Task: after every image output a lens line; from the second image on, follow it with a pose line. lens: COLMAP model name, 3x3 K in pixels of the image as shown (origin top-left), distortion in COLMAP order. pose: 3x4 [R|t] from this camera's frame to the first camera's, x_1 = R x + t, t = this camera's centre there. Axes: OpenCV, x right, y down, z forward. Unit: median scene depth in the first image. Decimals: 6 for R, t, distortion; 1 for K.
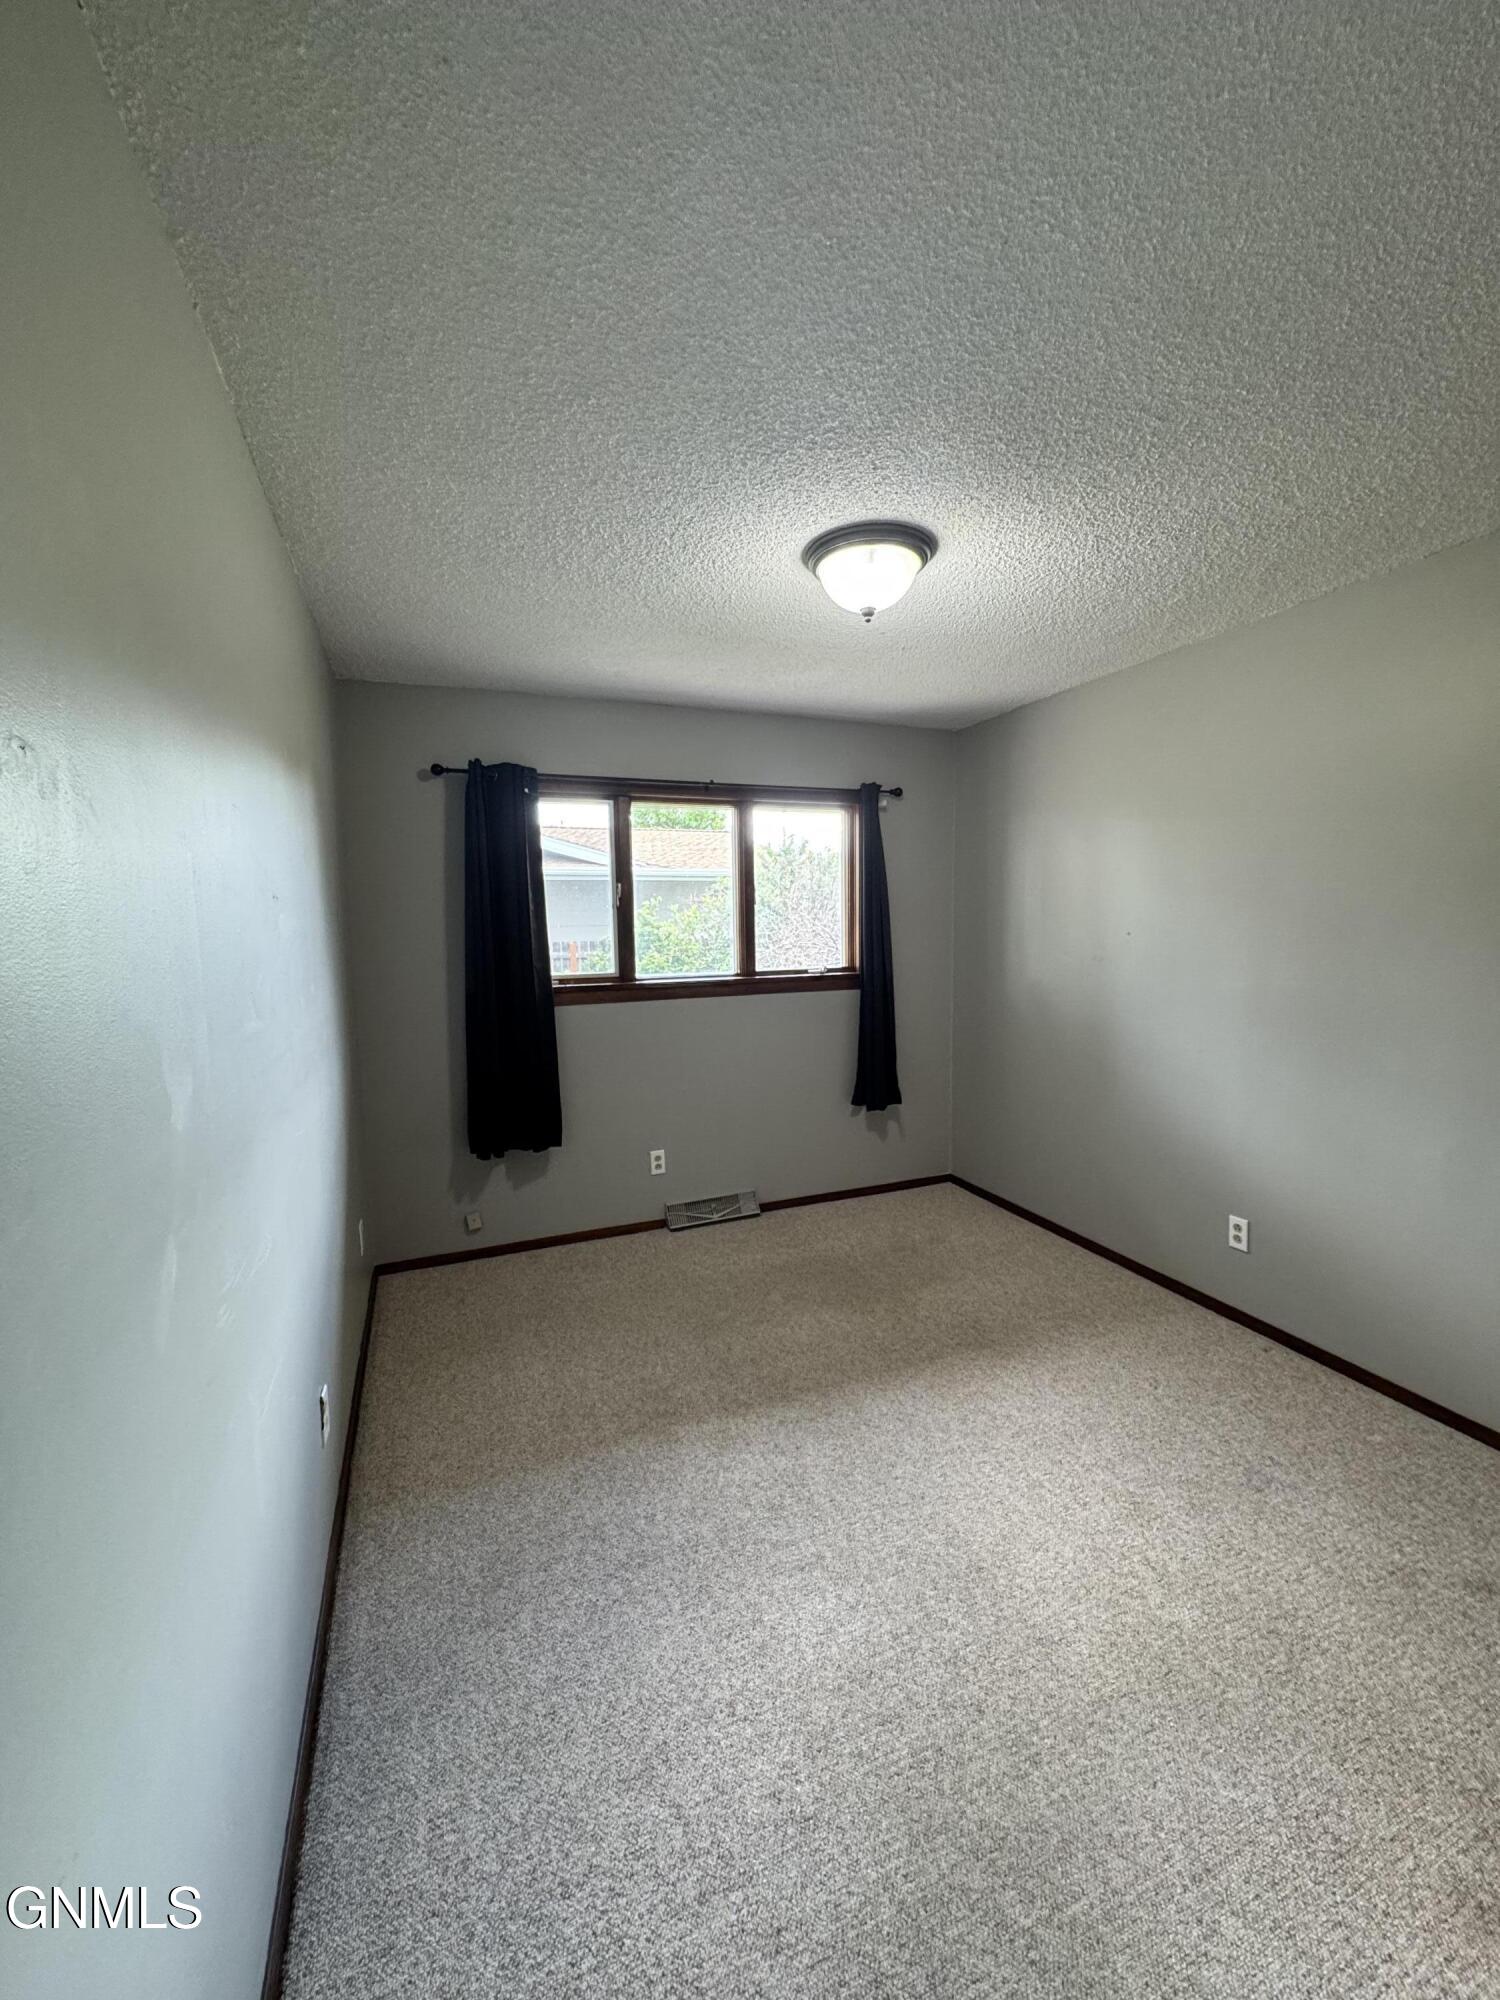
lens RADIAL K [[798.5, 0, 747.3], [0, 798.5, 1008.4], [0, 0, 1]] dist [-0.004088, -0.000019]
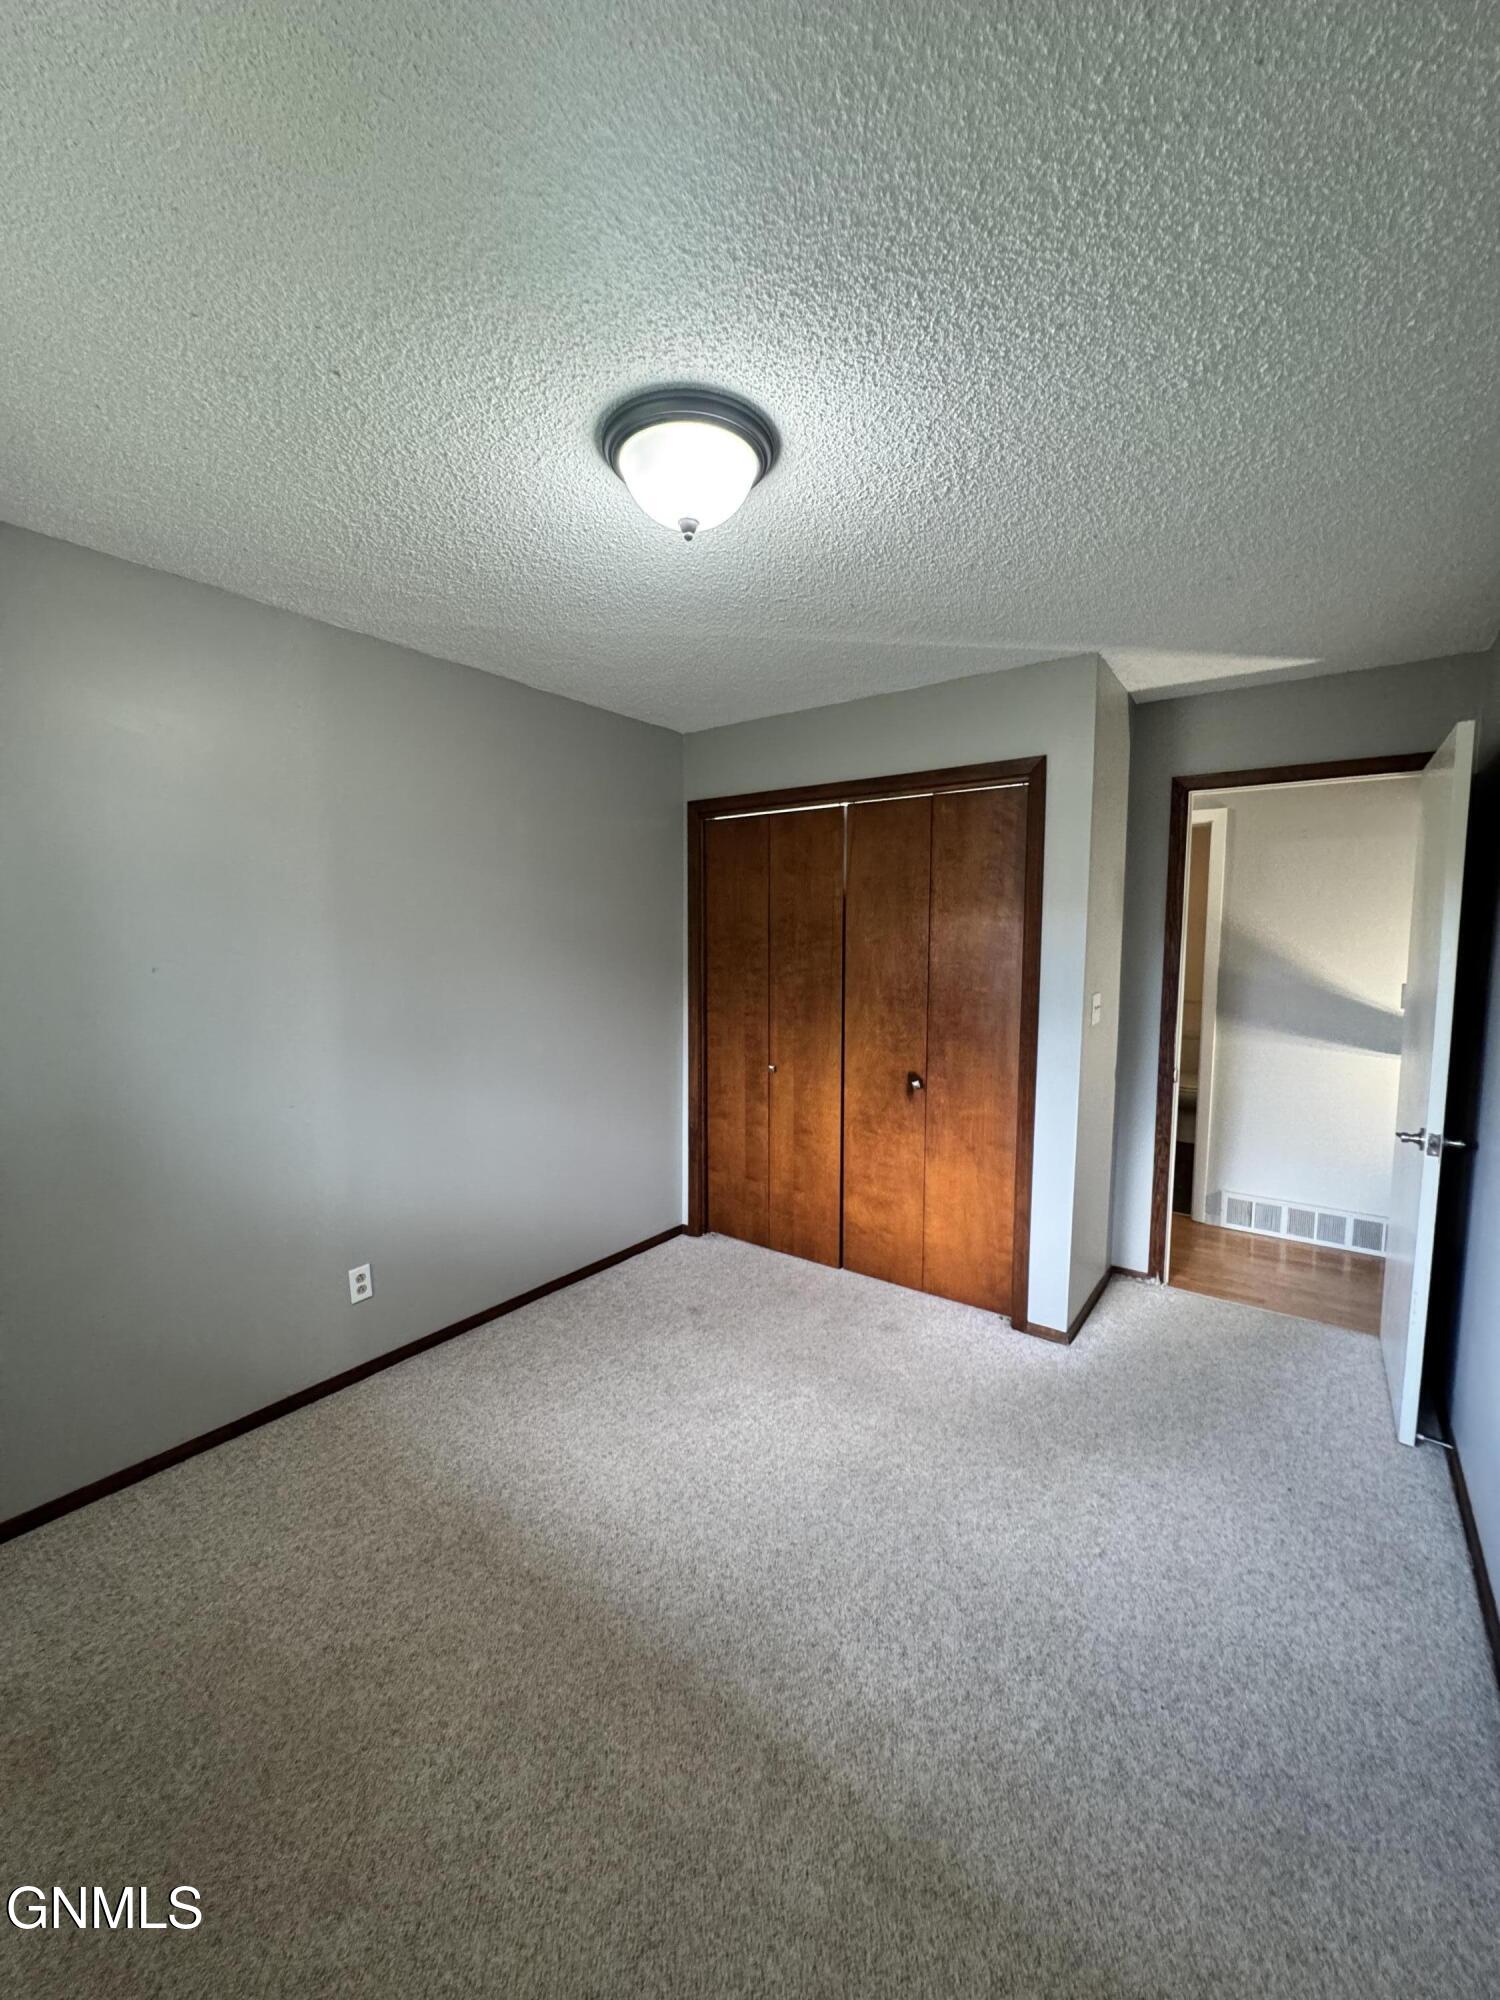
lens RADIAL K [[798.5, 0, 754.5], [0, 798.5, 1013.9], [0, 0, 1]] dist [-0.004088, -0.000019]
pose [[-0.536139, -0.070779, 0.841157, -0.460630], [0.097054, 0.984702, 0.144718, -0.137659], [-0.838532, 0.159226, -0.521067, 1.249107]]
